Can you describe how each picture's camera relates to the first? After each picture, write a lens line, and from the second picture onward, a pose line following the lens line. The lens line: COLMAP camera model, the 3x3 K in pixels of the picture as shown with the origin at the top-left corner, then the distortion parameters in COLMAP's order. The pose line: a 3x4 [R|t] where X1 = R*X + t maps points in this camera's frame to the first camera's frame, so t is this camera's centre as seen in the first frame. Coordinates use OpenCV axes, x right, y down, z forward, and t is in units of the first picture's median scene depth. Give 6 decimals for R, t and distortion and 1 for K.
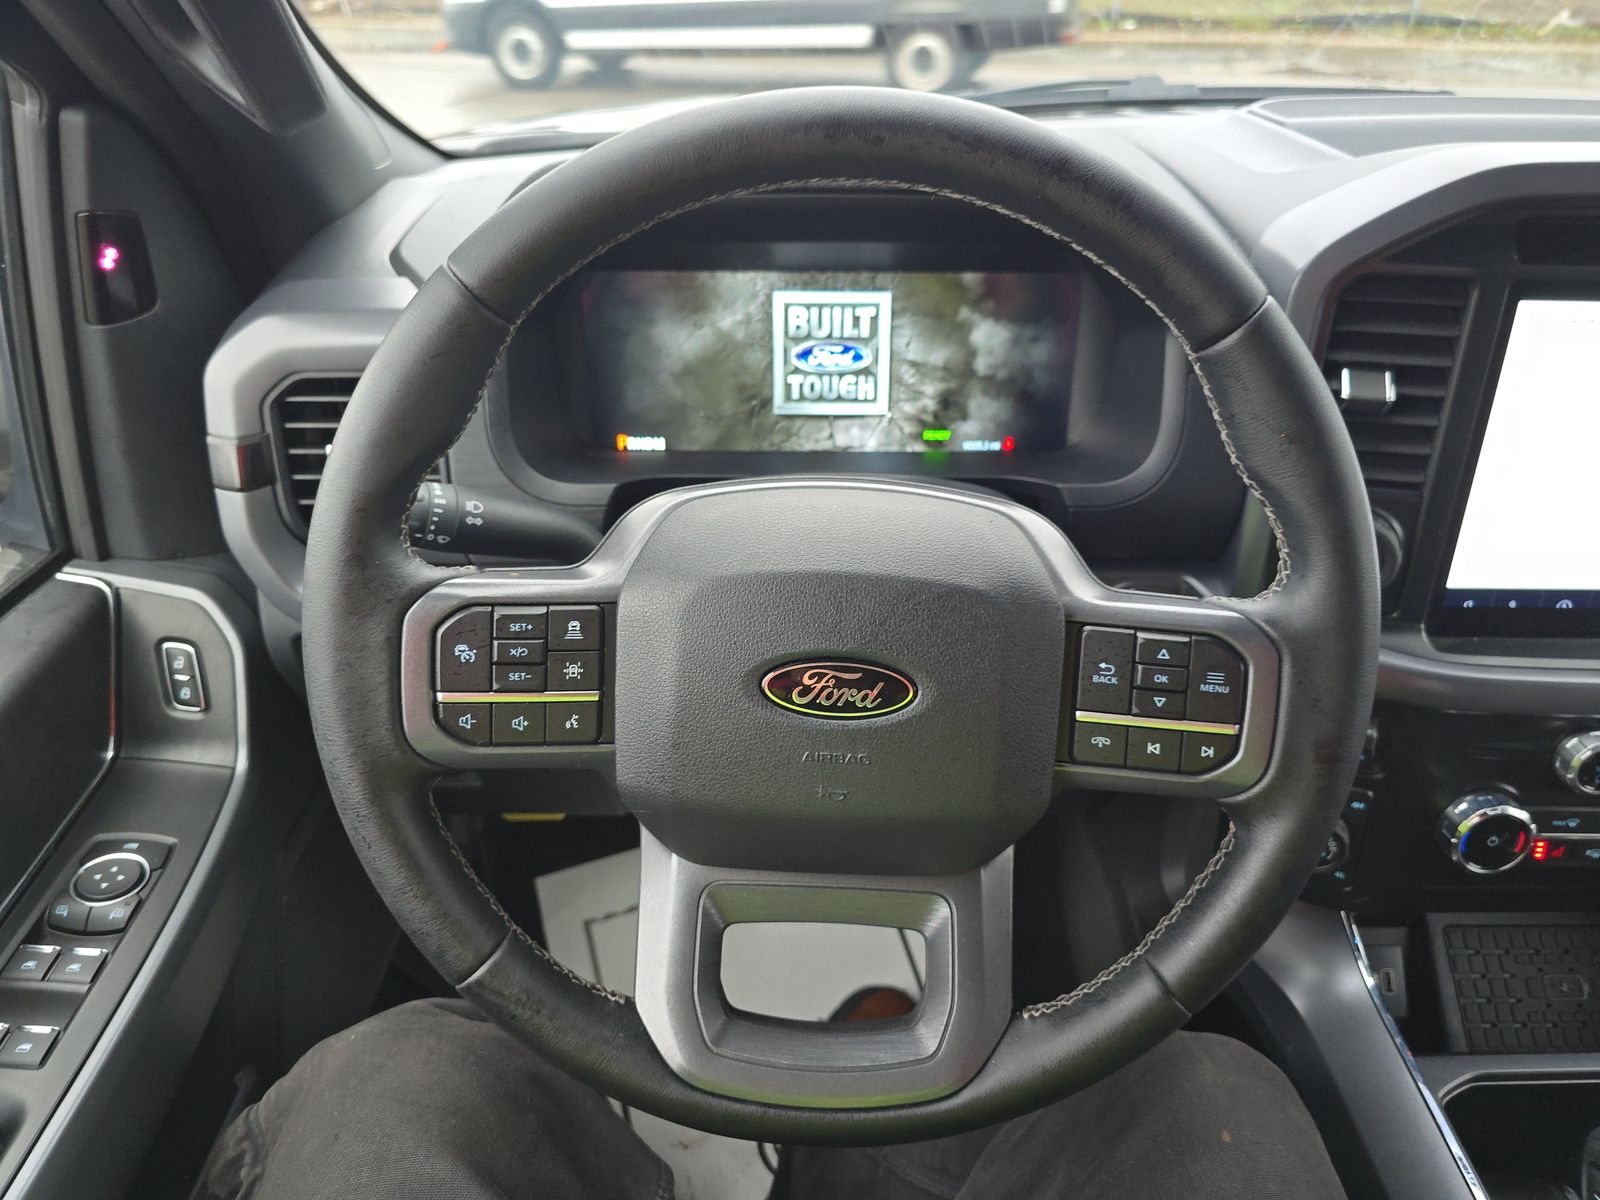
lens RADIAL K [[1075.6, 0, 818.3], [0, 1075.6, 585.5], [0, 0, 1]] dist [0.051589, -0.043957]
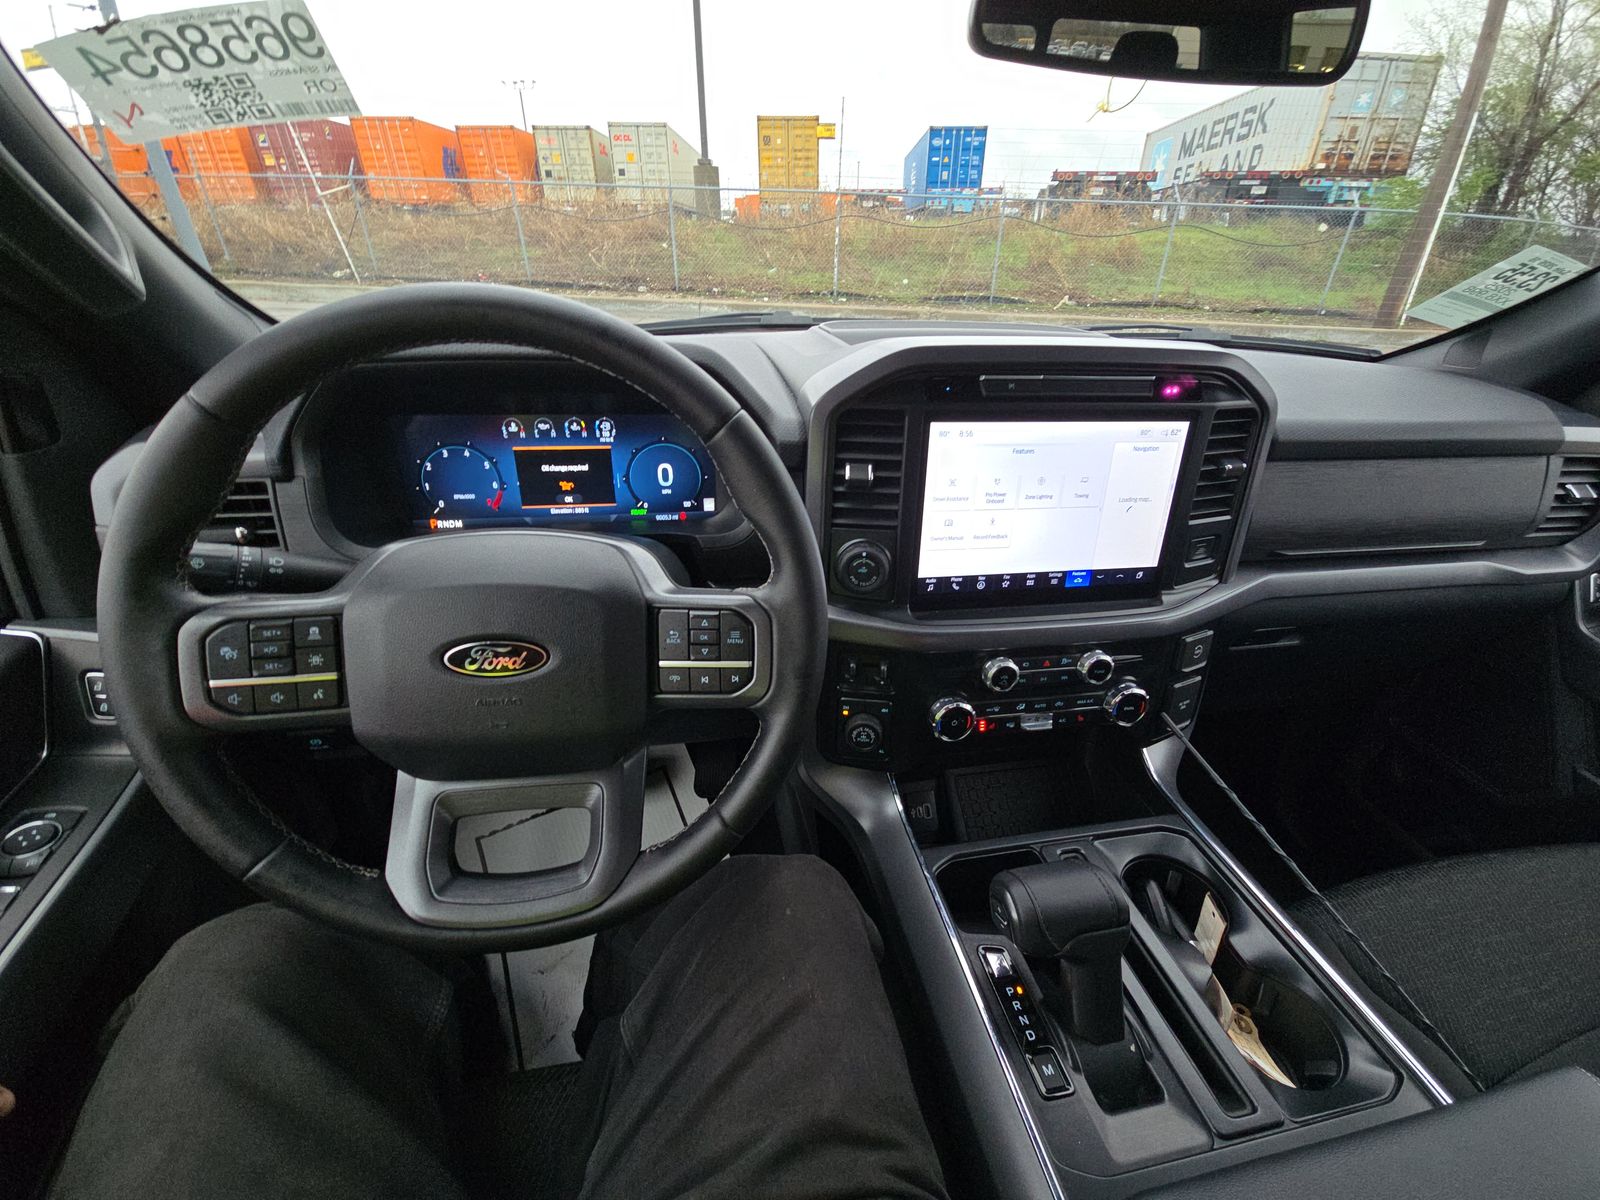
lens RADIAL K [[641.3, 0, 798.8], [0, 641.3, 606.6], [0, 0, 1]] dist [-0.005672, -0.000059]
pose [[0.981037, -0.062071, 0.183614, 0.256501], [0.065999, 0.997702, -0.015353, 0.057855], [-0.182239, 0.027180, 0.982879, -0.004537]]
